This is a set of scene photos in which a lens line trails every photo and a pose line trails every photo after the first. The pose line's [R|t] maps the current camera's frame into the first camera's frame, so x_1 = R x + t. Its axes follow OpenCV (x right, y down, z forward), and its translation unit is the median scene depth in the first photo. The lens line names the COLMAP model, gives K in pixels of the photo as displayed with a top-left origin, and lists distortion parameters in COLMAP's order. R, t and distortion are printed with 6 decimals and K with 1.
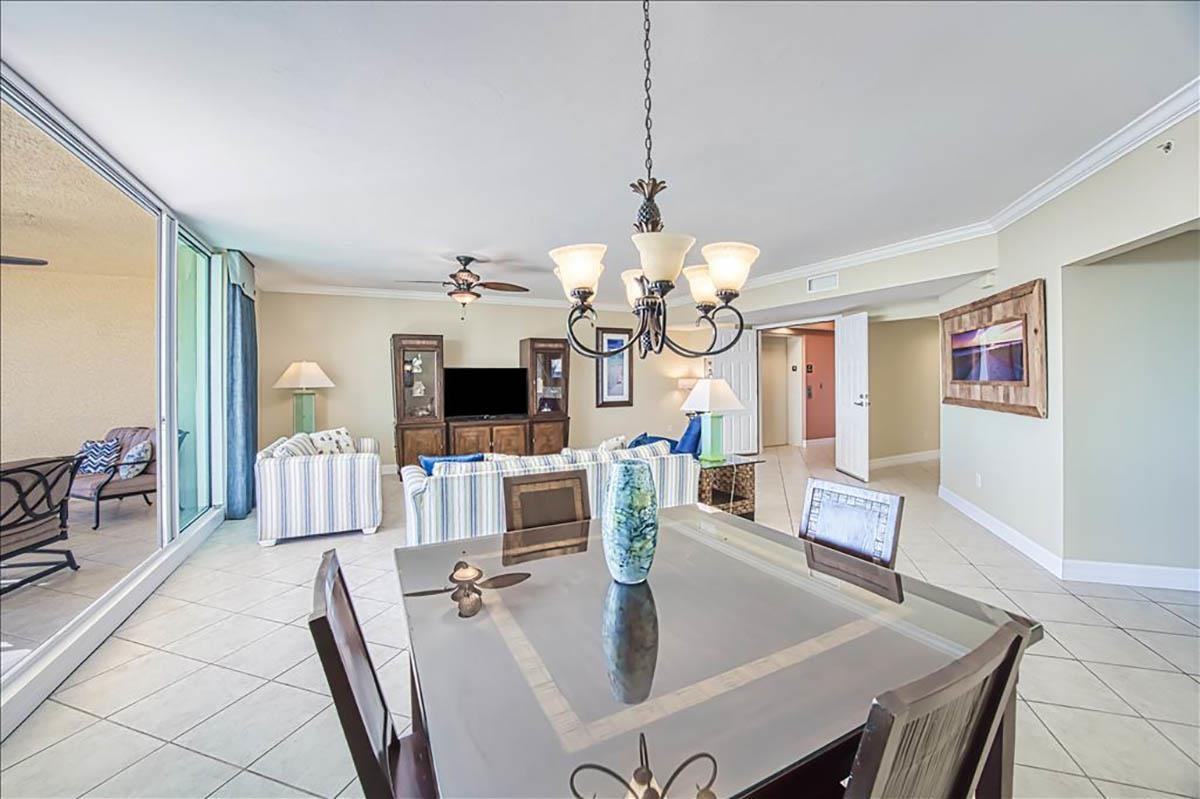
lens RADIAL K [[502.1, 0, 623.1], [0, 502.1, 380.1], [0, 0, 1]] dist [-0.001196, 0.000015]
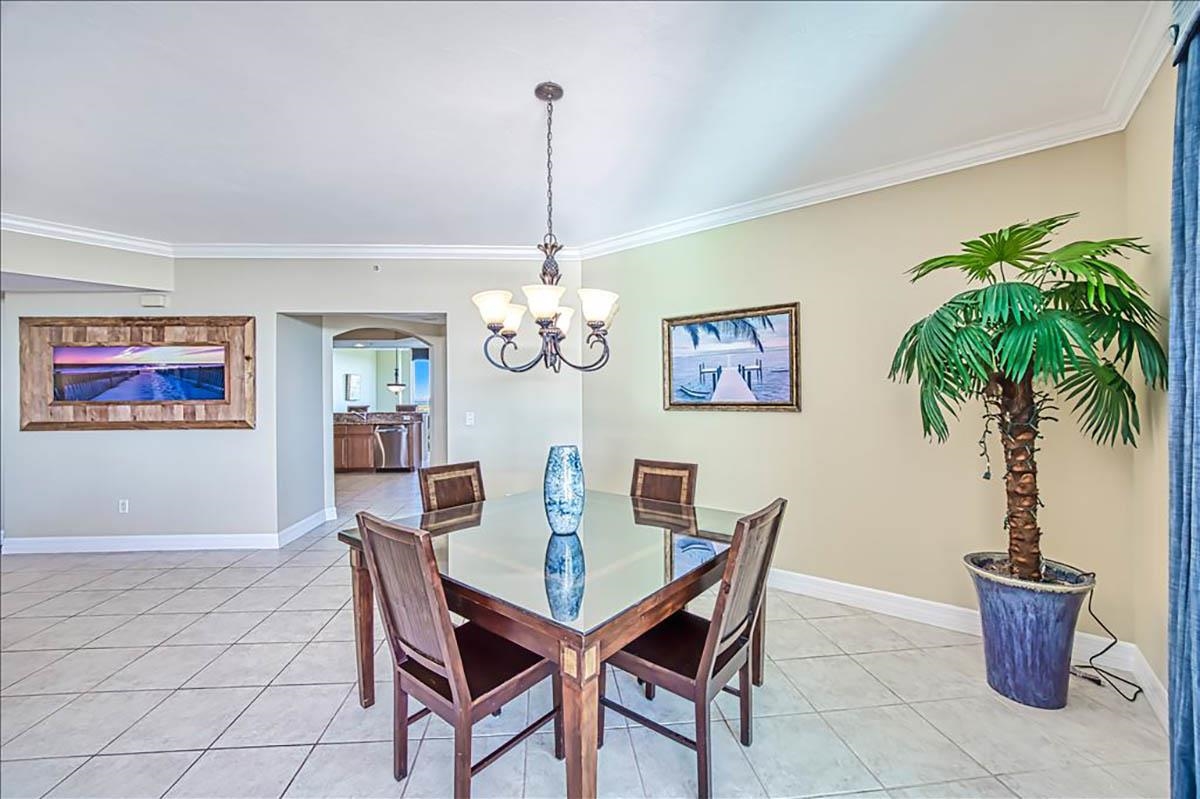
lens RADIAL K [[480.0, 0, 592.5], [0, 480.0, 392.2], [0, 0, 1]] dist [-0.028918, 0.000819]
pose [[-0.347412, 0.019602, 0.937508, -0.506219], [0.011550, 0.999795, -0.016624, 0.012523], [-0.937642, 0.005053, -0.347567, 0.576307]]
